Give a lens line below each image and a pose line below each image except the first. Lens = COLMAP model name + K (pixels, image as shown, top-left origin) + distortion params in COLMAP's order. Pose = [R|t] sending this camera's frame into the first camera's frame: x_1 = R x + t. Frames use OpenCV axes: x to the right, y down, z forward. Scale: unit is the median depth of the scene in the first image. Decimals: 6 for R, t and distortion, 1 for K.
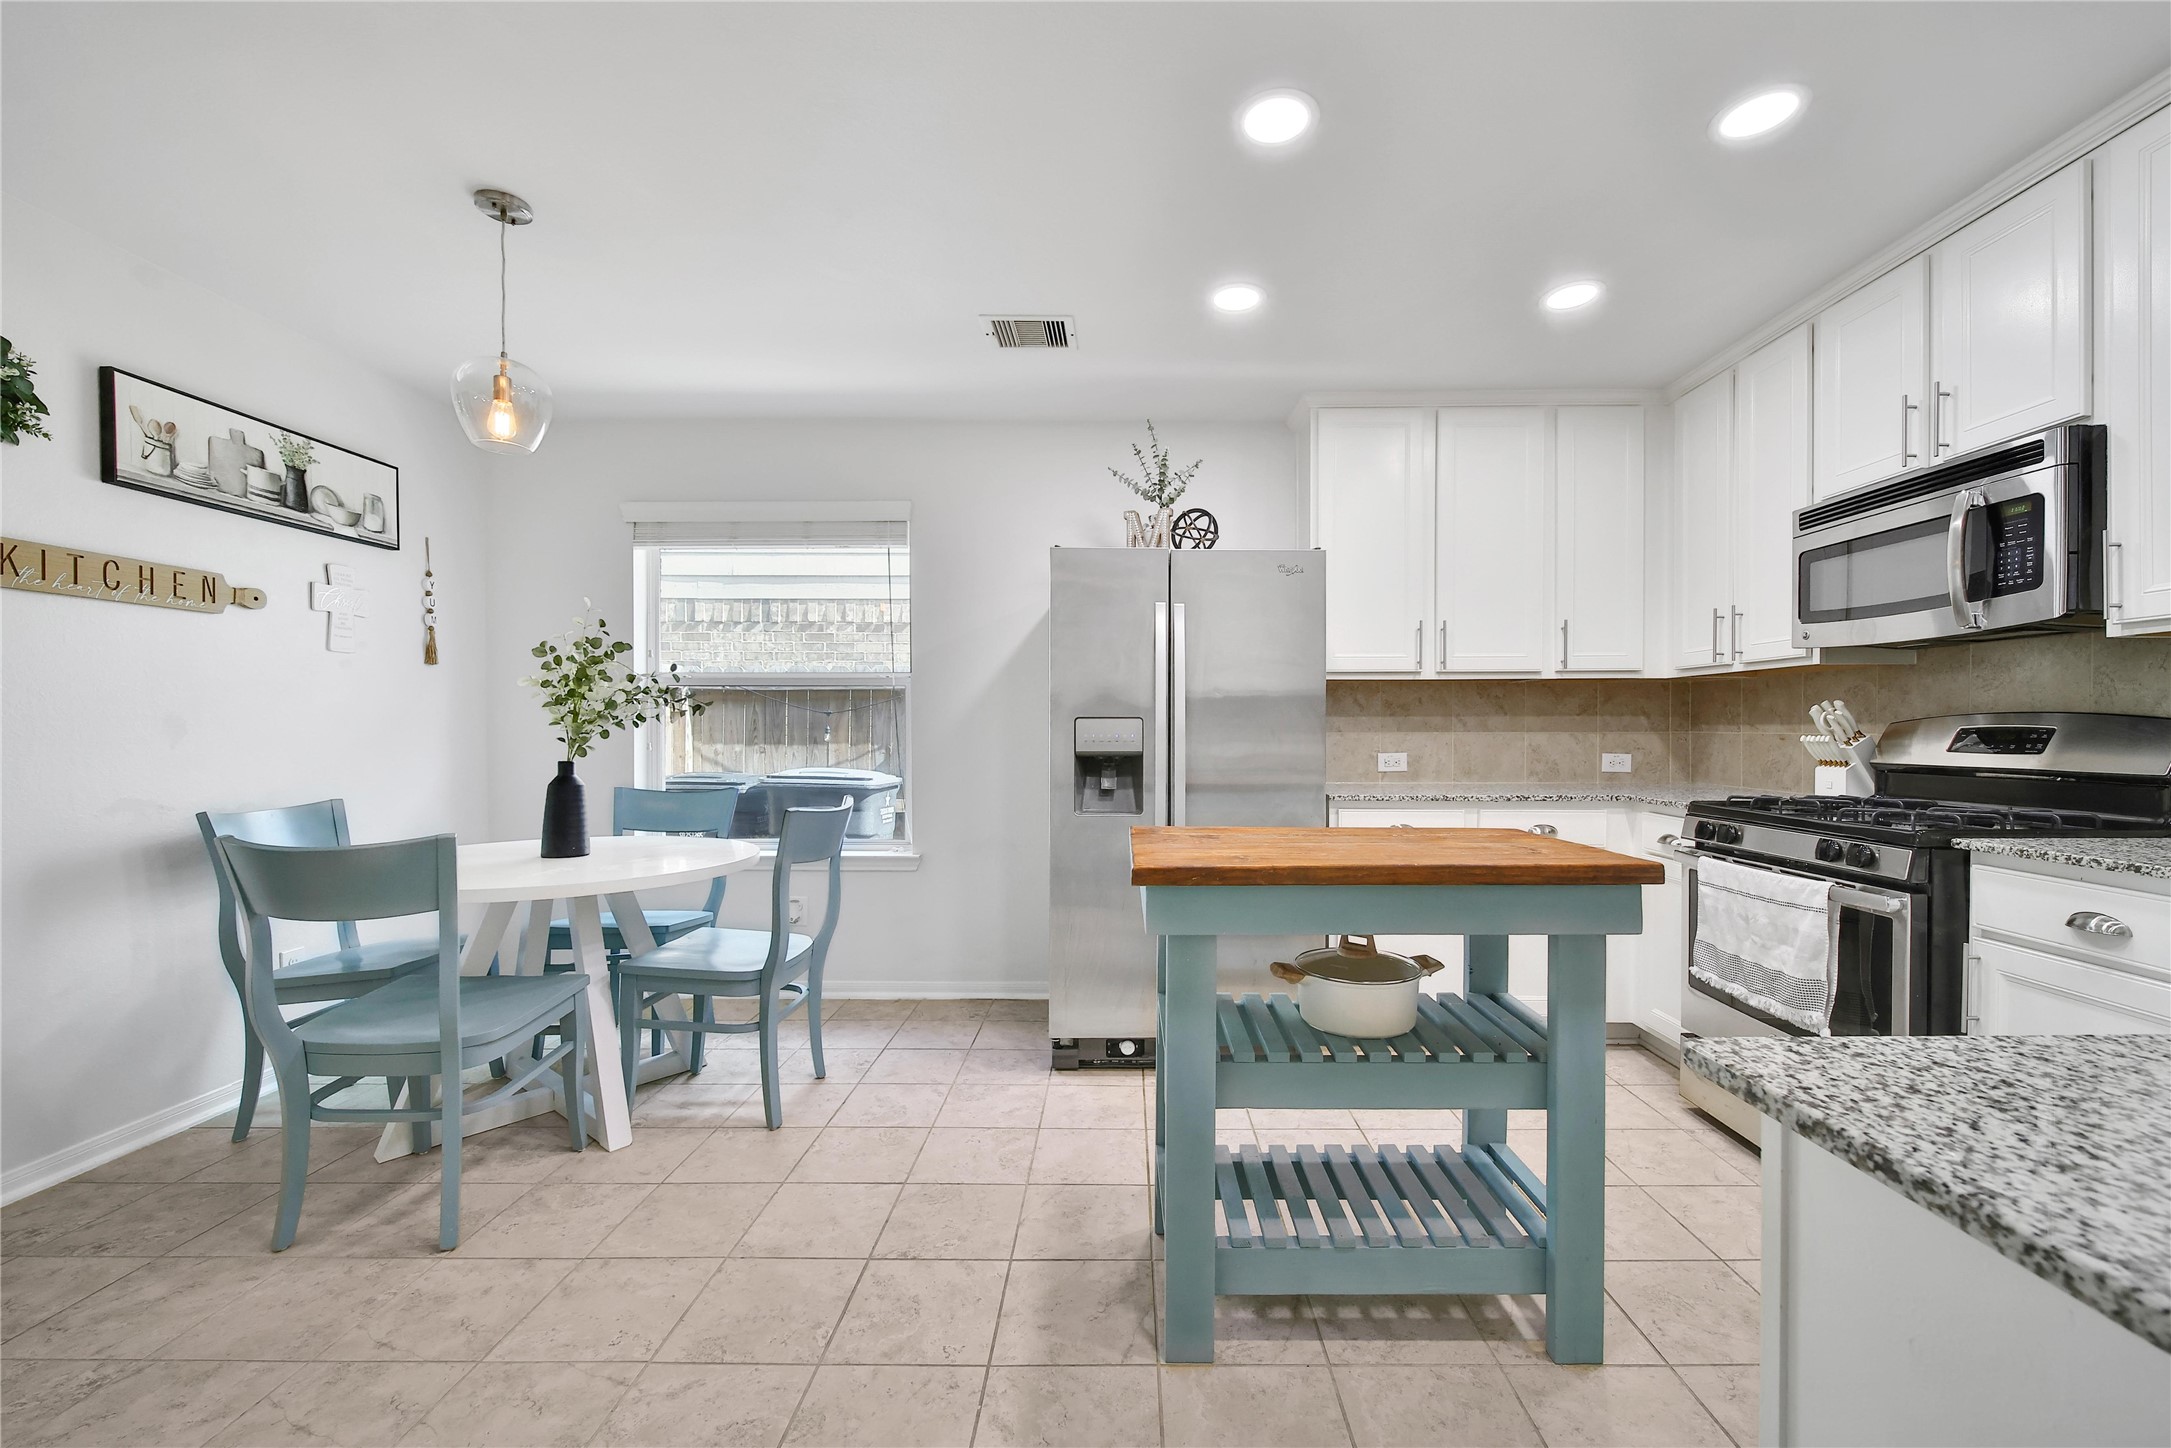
lens RADIAL K [[985.7, 0, 1088.9], [0, 985.7, 735.6], [0, 0, 1]] dist [0.002718, -0.003862]
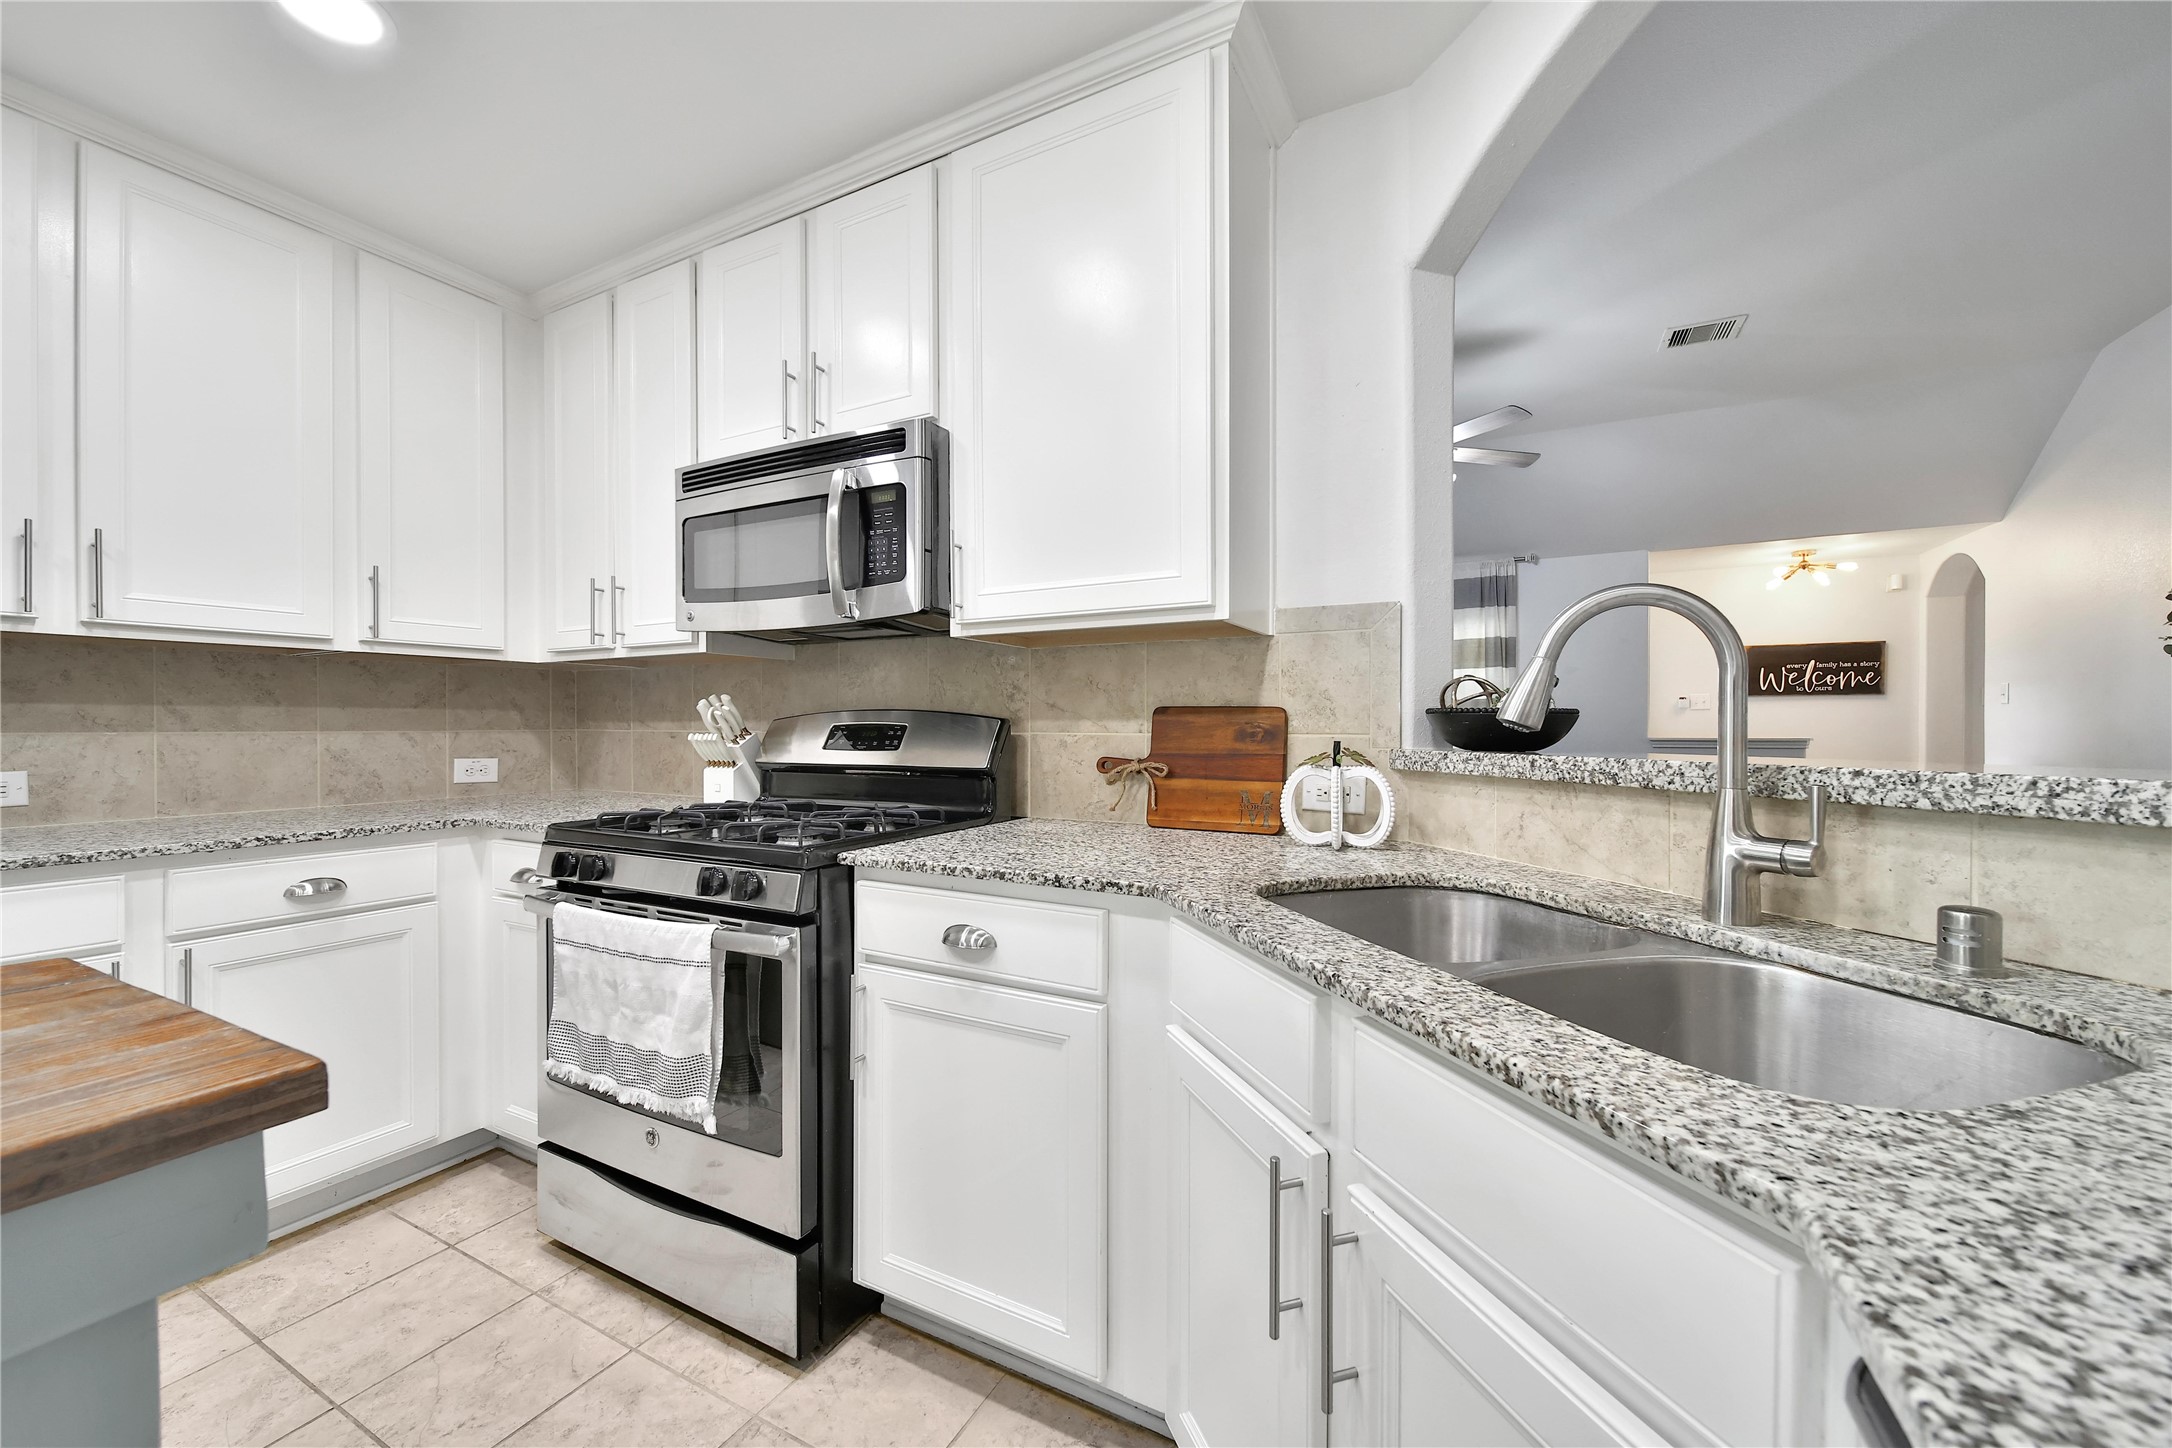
lens RADIAL K [[780.4, 0, 1076.0], [0, 780.4, 731.6], [0, 0, 1]] dist [0.002727, -0.000340]
pose [[0.487421, -0.006396, 0.873144, 0.317297], [0.006927, 0.999970, 0.003459, -0.002063], [-0.873140, 0.004362, 0.487451, 0.402885]]
